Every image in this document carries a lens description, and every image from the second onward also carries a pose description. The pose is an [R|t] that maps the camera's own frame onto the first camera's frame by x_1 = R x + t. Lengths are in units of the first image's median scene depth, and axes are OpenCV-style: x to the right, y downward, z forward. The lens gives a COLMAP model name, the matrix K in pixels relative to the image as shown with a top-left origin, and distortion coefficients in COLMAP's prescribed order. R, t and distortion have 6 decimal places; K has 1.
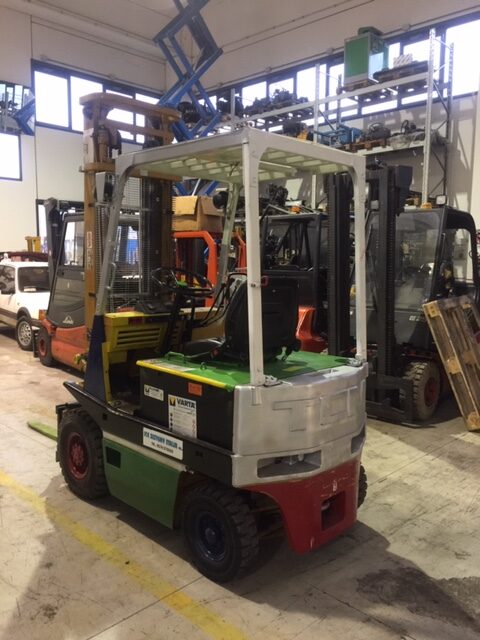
lens RADIAL K [[555.6, 0, 235.8], [0, 555.6, 318.7], [0, 0, 1]] dist [0.041558, -0.022076]
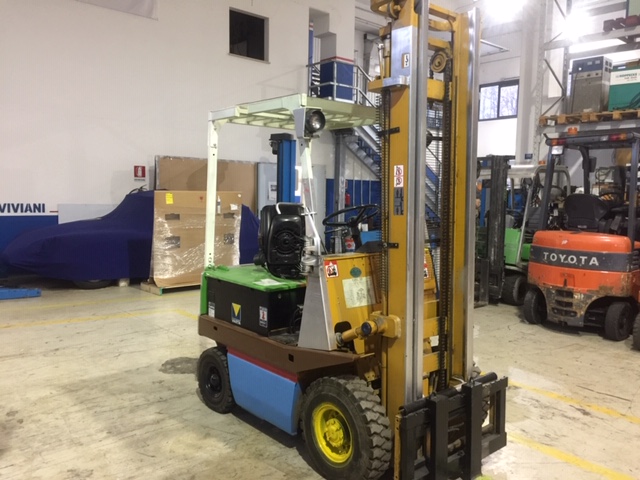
lens RADIAL K [[555.6, 0, 322.4], [0, 555.6, 239.5], [0, 0, 1]] dist [0.041558, -0.022076]
pose [[-0.997724, -0.035244, 0.057484, -0.099023], [-0.023012, 0.979316, 0.201023, -0.232197], [-0.063380, 0.199243, -0.977898, 2.014955]]
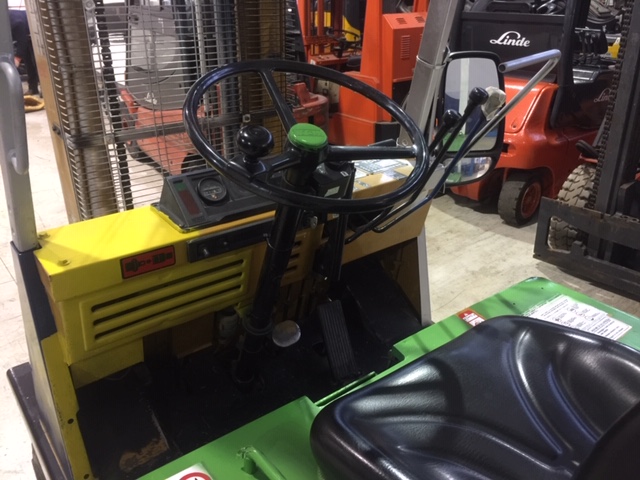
lens RADIAL K [[555.6, 0, 321.1], [0, 555.6, 239.3], [0, 0, 1]] dist [0.041558, -0.022076]
pose [[0.994324, 0.034146, -0.100762, -0.059917], [-0.000599, 0.948879, 0.315639, -0.089245], [0.106389, -0.313787, 0.943514, 0.683538]]
